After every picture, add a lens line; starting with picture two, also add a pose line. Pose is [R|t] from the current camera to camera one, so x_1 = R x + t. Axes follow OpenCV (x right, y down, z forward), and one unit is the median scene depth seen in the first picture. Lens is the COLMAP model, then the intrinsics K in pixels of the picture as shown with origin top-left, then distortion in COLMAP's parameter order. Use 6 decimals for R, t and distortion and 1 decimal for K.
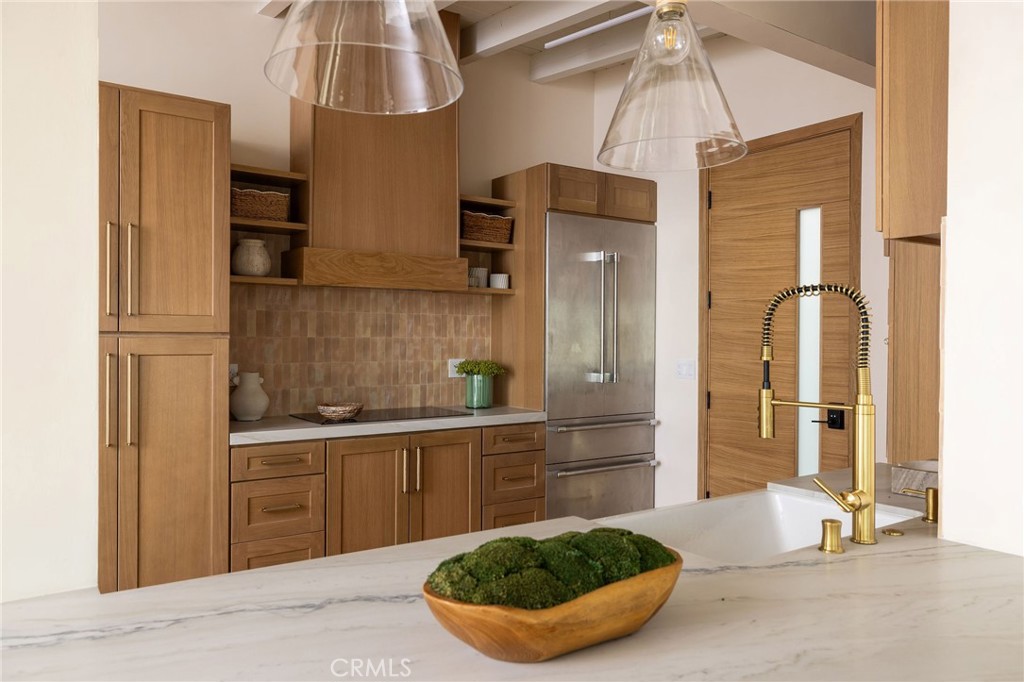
lens RADIAL K [[740.7, 0, 512.0], [0, 740.7, 341.0], [0, 0, 1]] dist [0.001044, -0.000350]
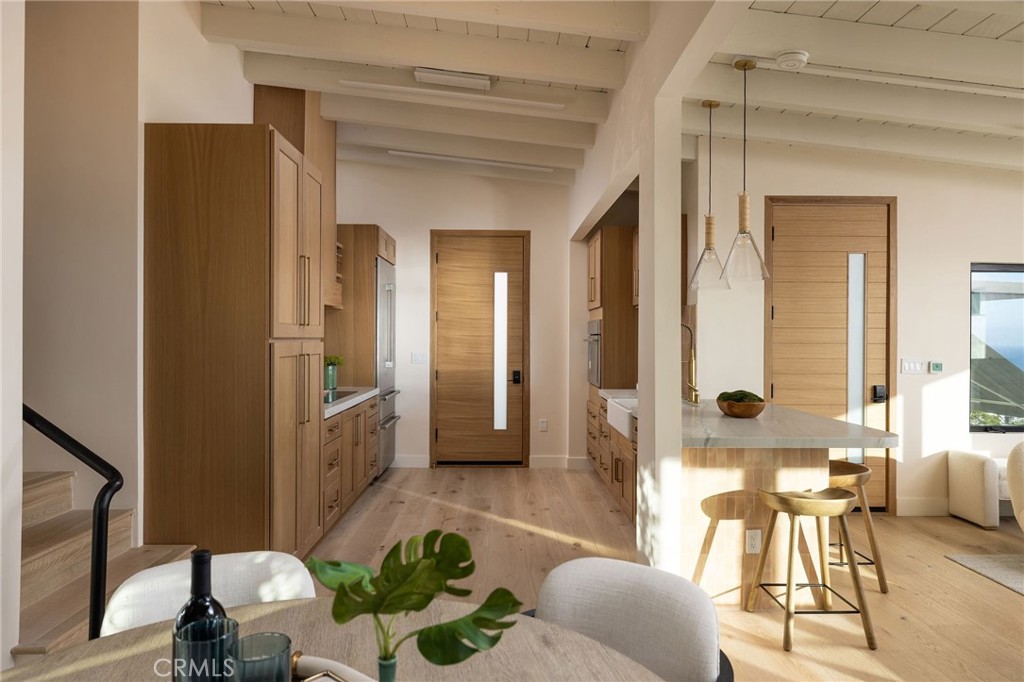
lens RADIAL K [[648.4, 0, 512.0], [0, 648.4, 341.0], [0, 0, 1]] dist [0.006299, 0.002781]
pose [[0.550424, -0.009360, 0.834833, -0.911844], [0.005080, 0.999956, 0.007862, -0.009953], [-0.834870, -0.000087, 0.550448, 0.030401]]
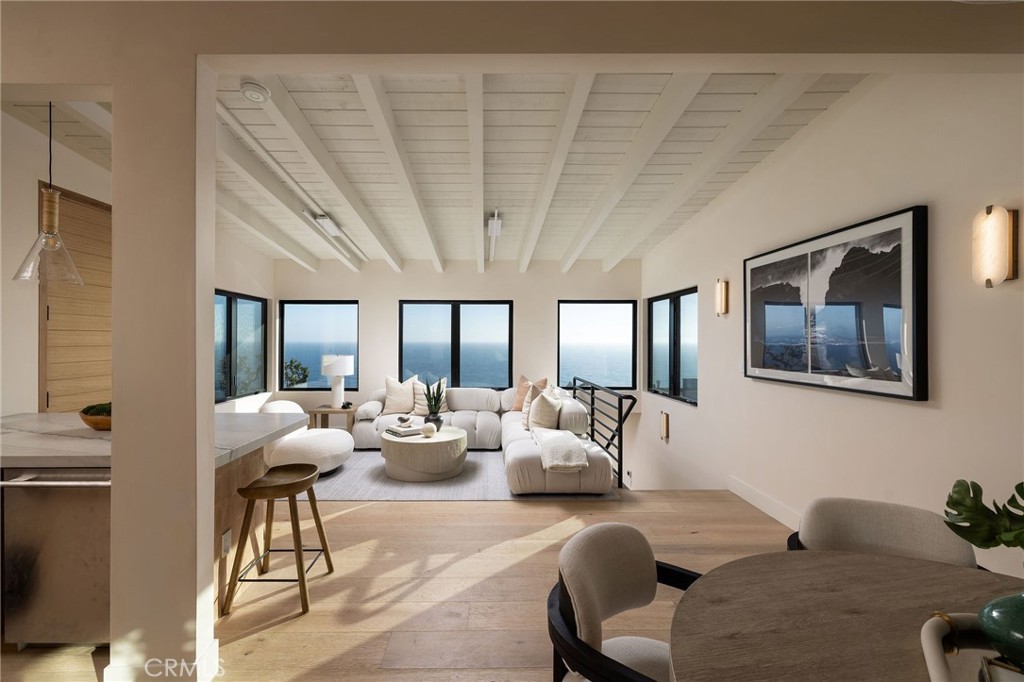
lens RADIAL K [[442.3, 0, 494.0], [0, 442.3, 338.4], [0, 0, 1]] dist [-0.000404, -0.000008]
pose [[-0.826465, -0.010405, 0.562892, -0.687424], [-0.006062, 0.999936, 0.009584, -0.019365], [-0.562956, 0.004509, -0.826475, 0.461039]]
